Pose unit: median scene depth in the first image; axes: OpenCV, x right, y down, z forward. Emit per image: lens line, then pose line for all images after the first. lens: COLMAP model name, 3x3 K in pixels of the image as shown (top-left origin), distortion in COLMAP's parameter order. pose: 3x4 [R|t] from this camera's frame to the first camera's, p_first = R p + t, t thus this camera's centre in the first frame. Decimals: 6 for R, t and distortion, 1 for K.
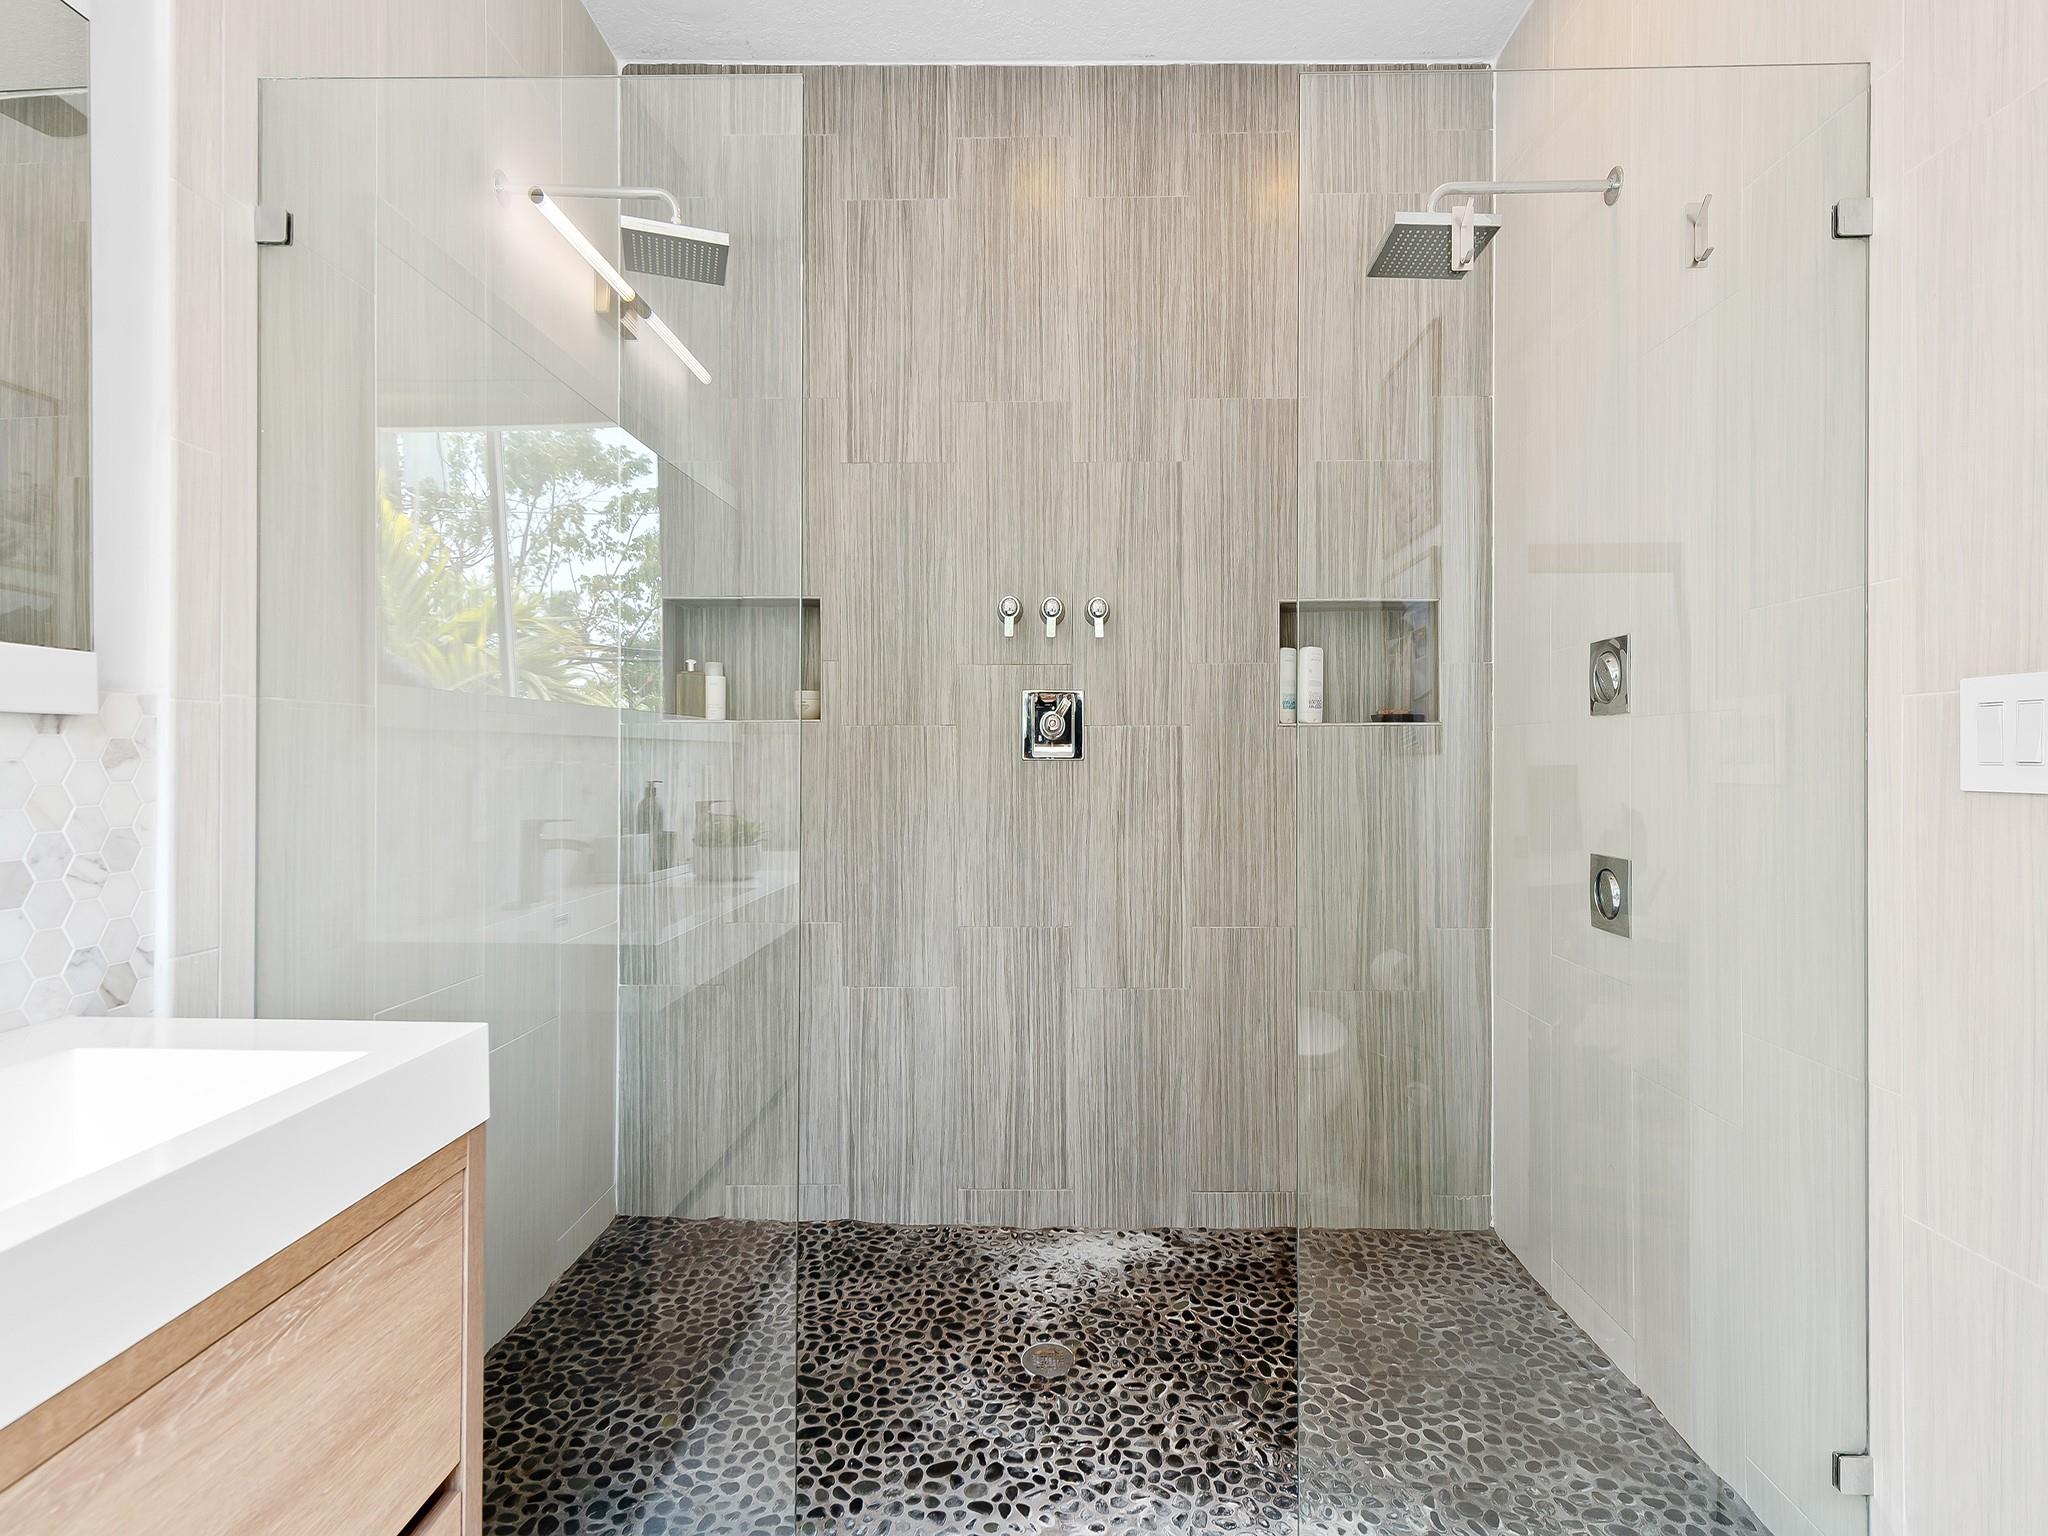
lens RADIAL K [[990.7, 0, 1032.2], [0, 990.7, 755.5], [0, 0, 1]] dist [0.003463, -0.009586]
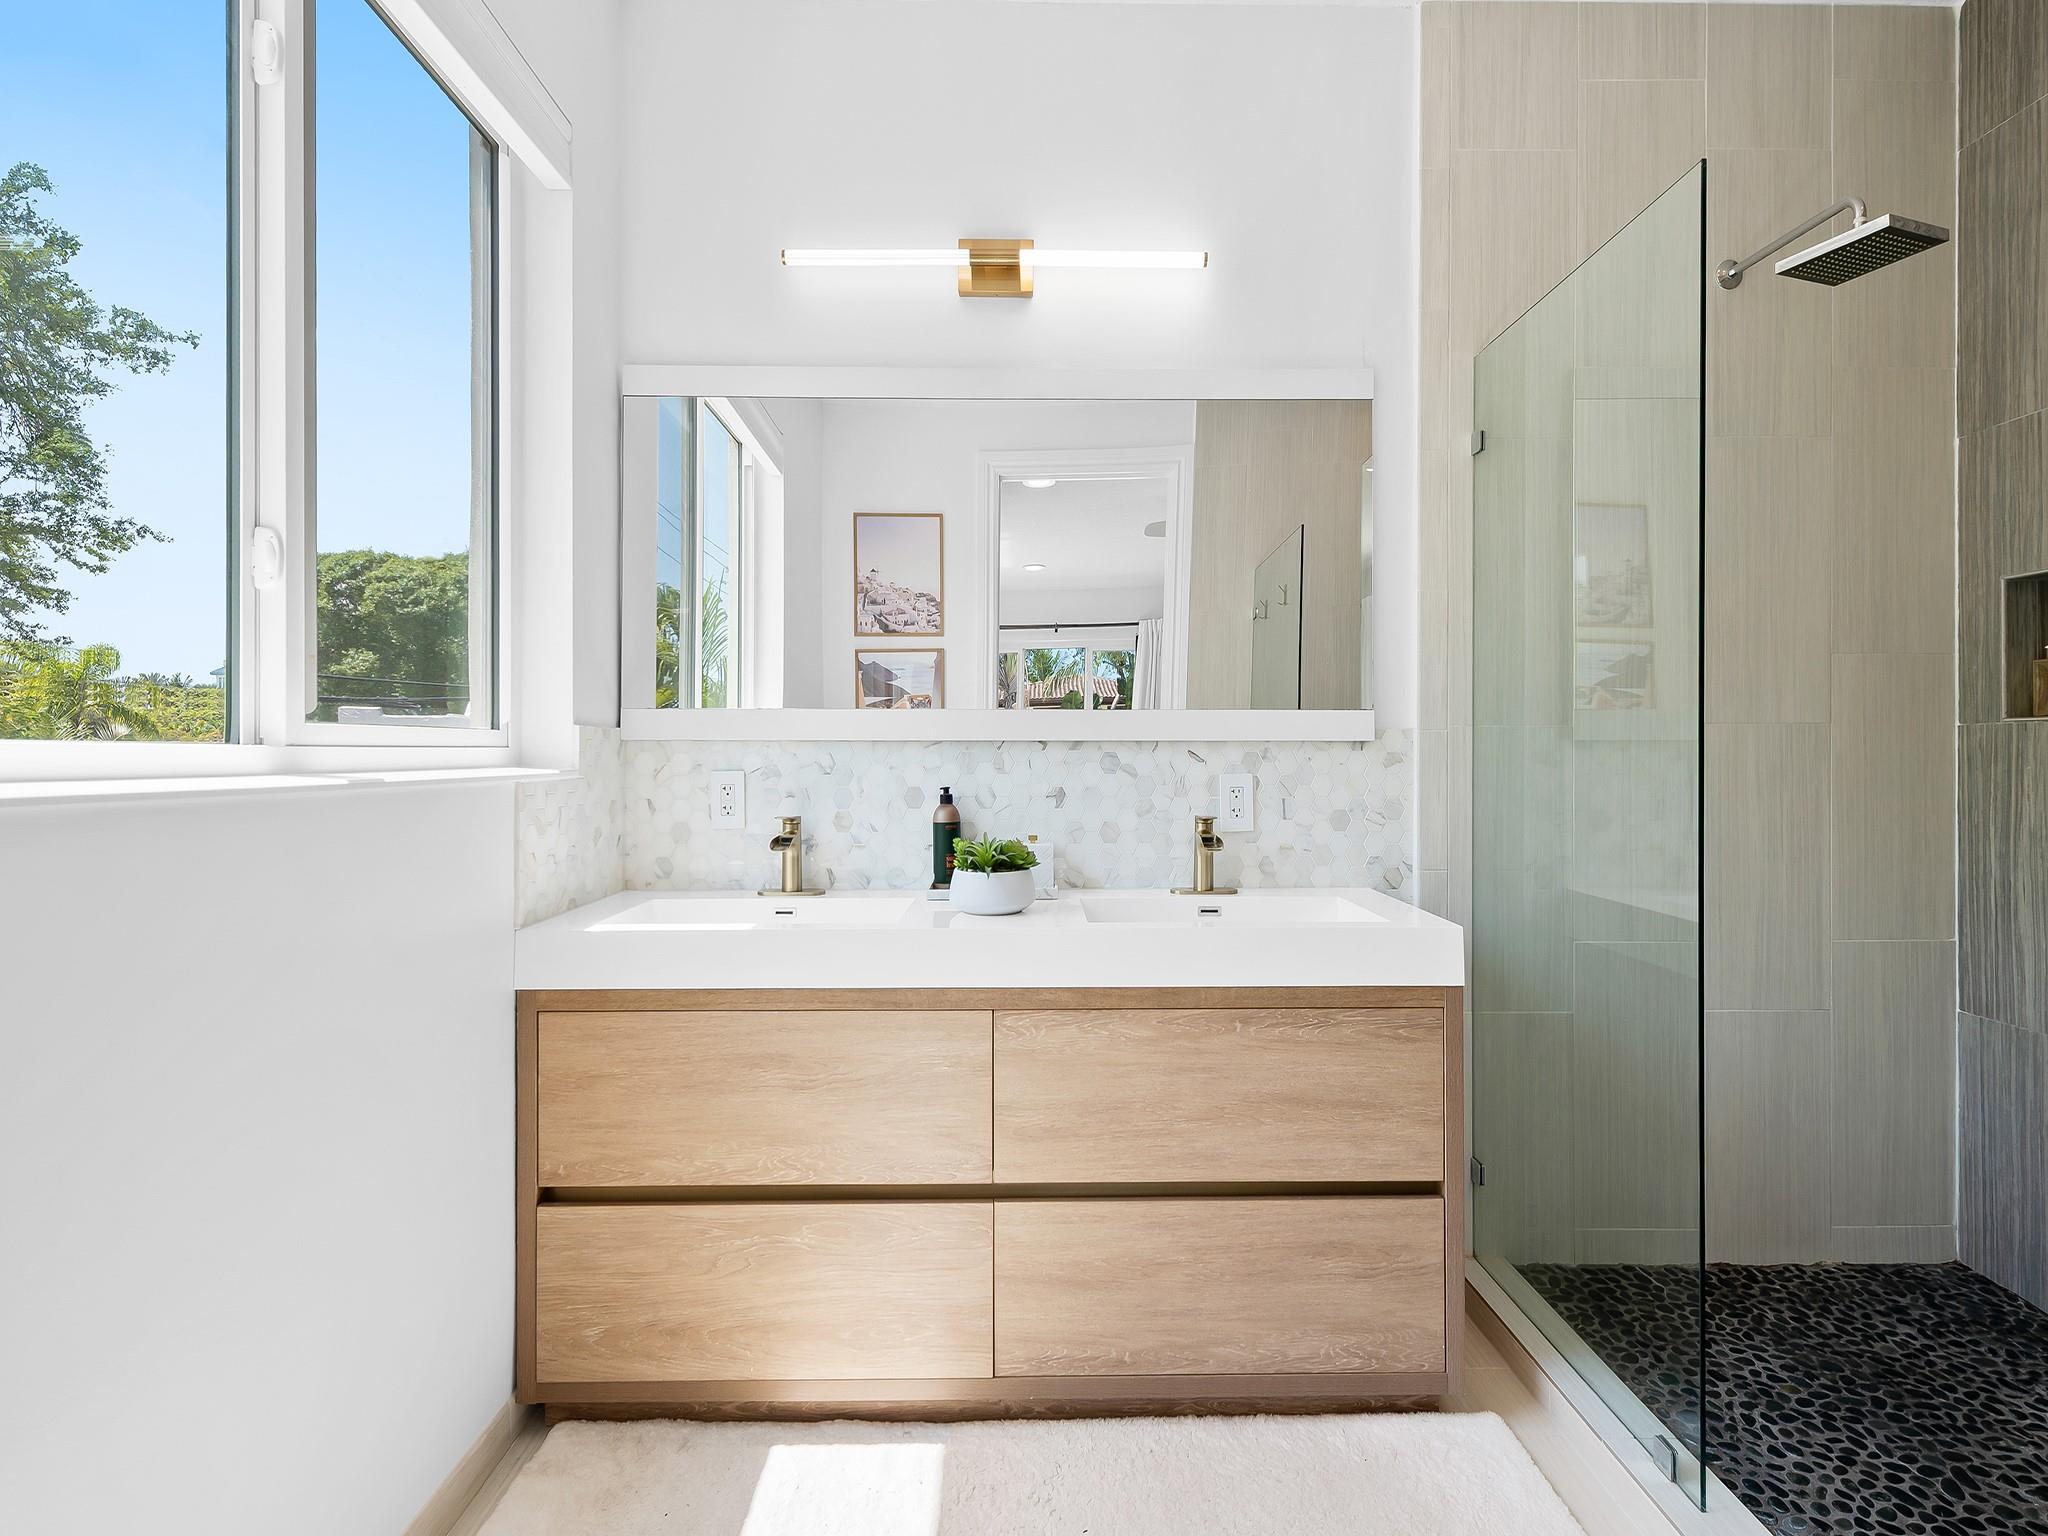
lens RADIAL K [[1012.6, 0, 1030.5], [0, 1012.6, 782.3], [0, 0, 1]] dist [0.019221, 0.000907]
pose [[0.017203, 0.027733, -0.999467, 0.696064], [-0.001462, 0.999615, 0.027712, -0.008051], [0.999851, 0.000985, 0.017237, 0.163645]]
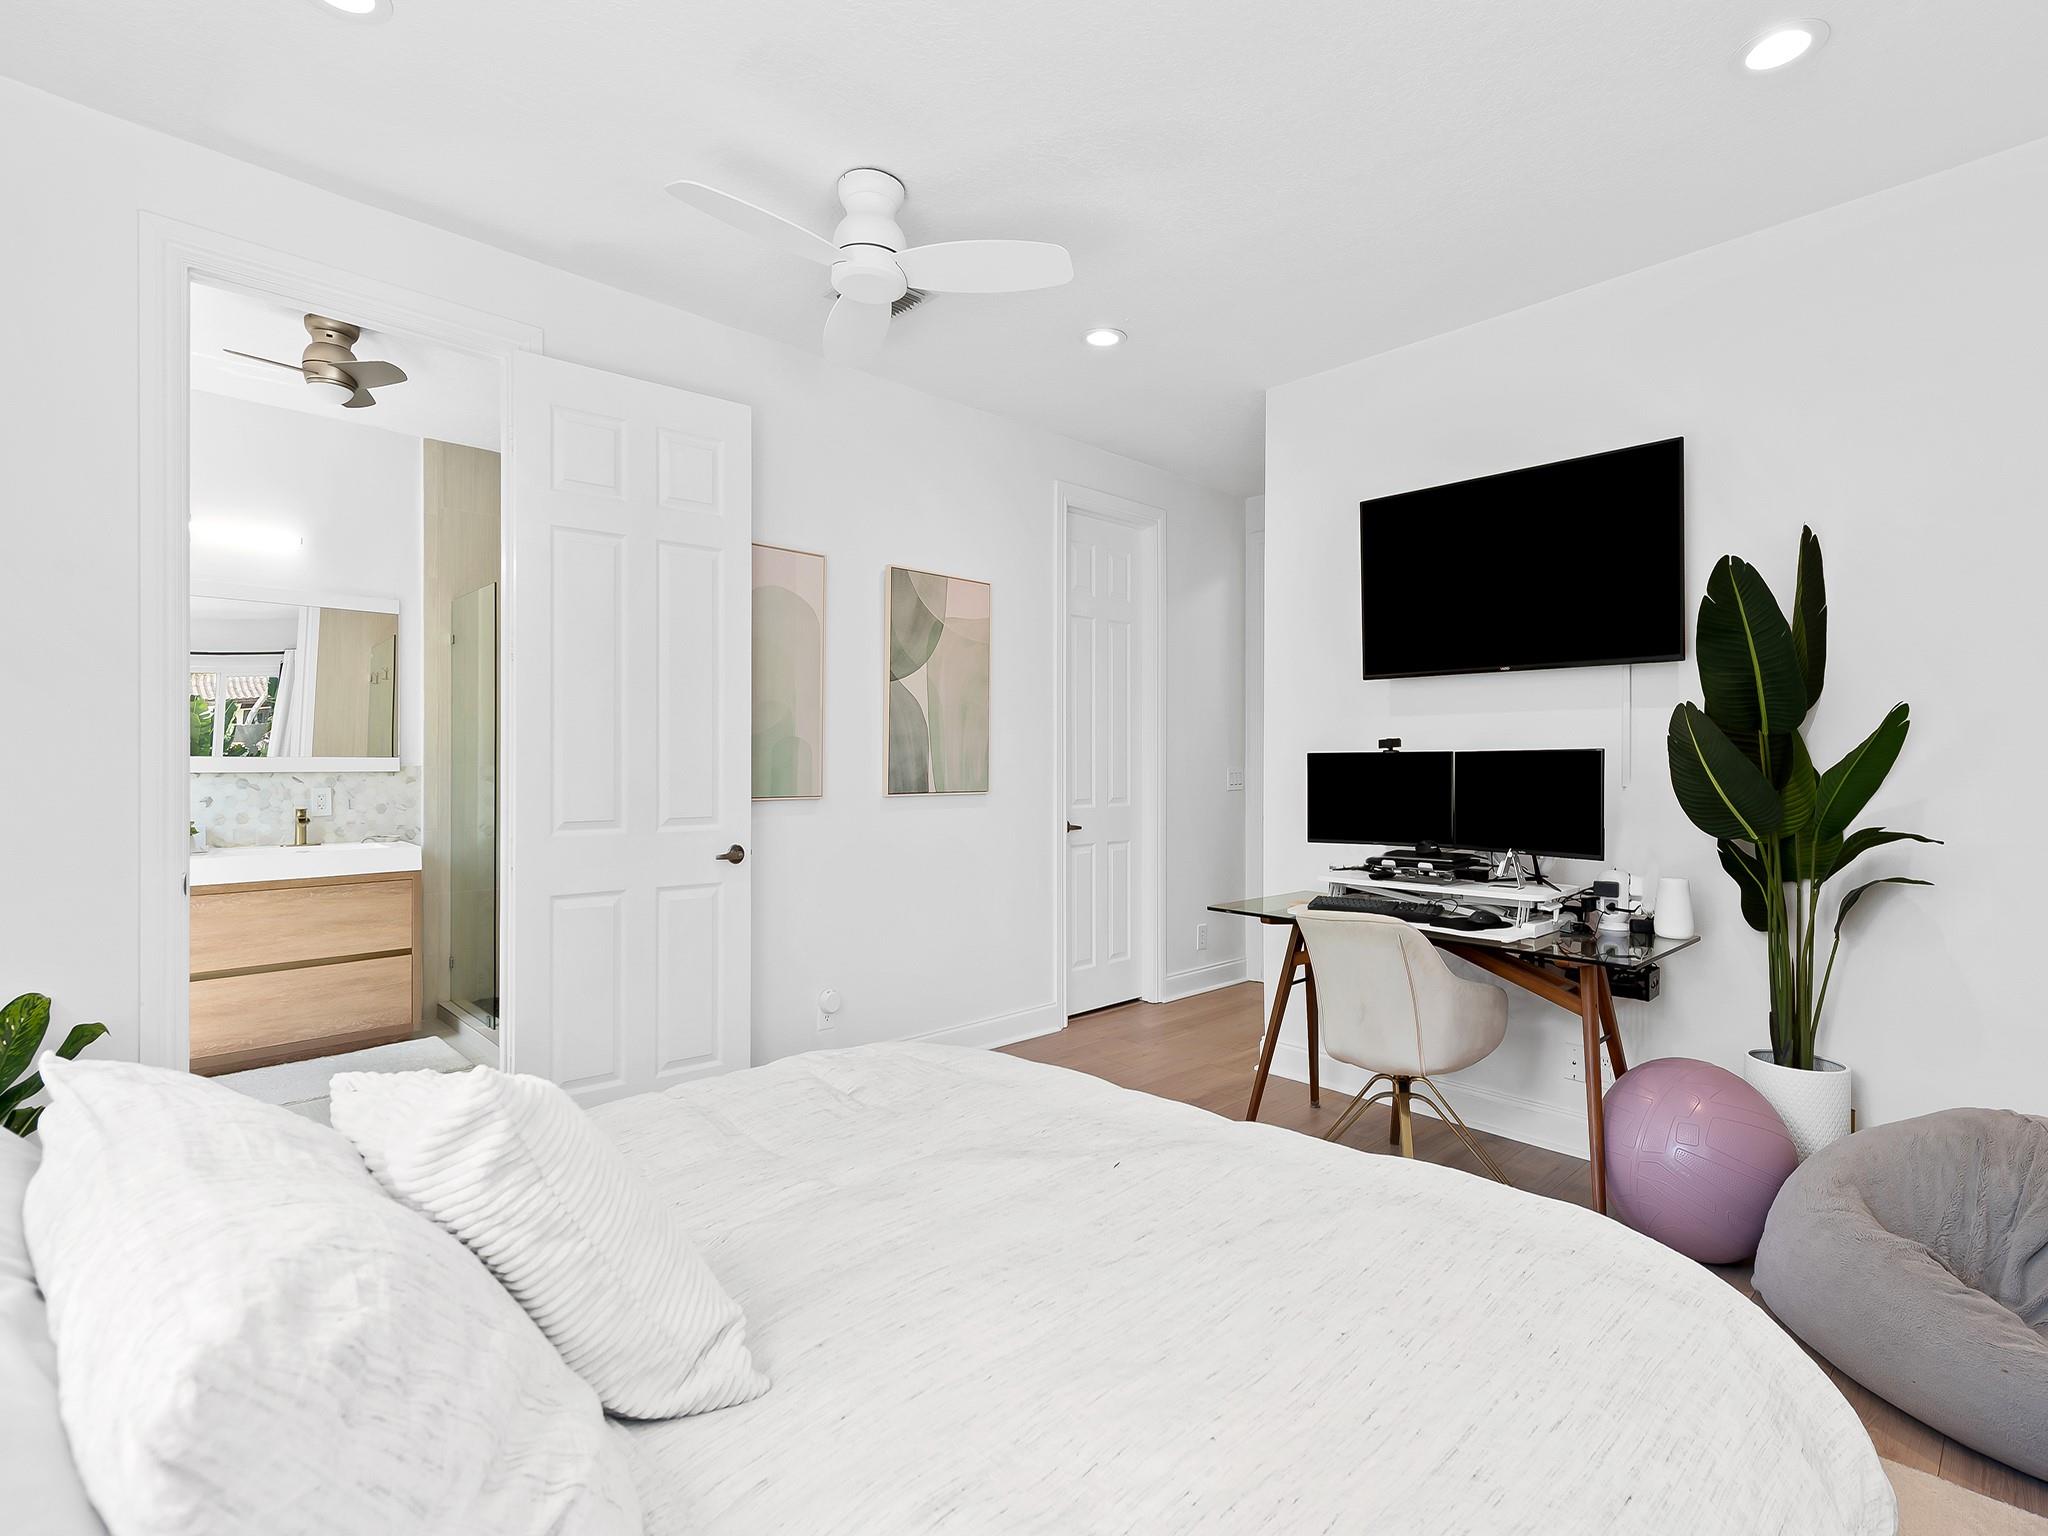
lens RADIAL K [[962.3, 0, 1025.3], [0, 962.3, 760.3], [0, 0, 1]] dist [0.018638, -0.007352]
pose [[0.693946, -0.005818, -0.720003, 2.557857], [0.001453, 0.999977, -0.006679, -0.037262], [0.720026, 0.003589, 0.693938, 0.007352]]
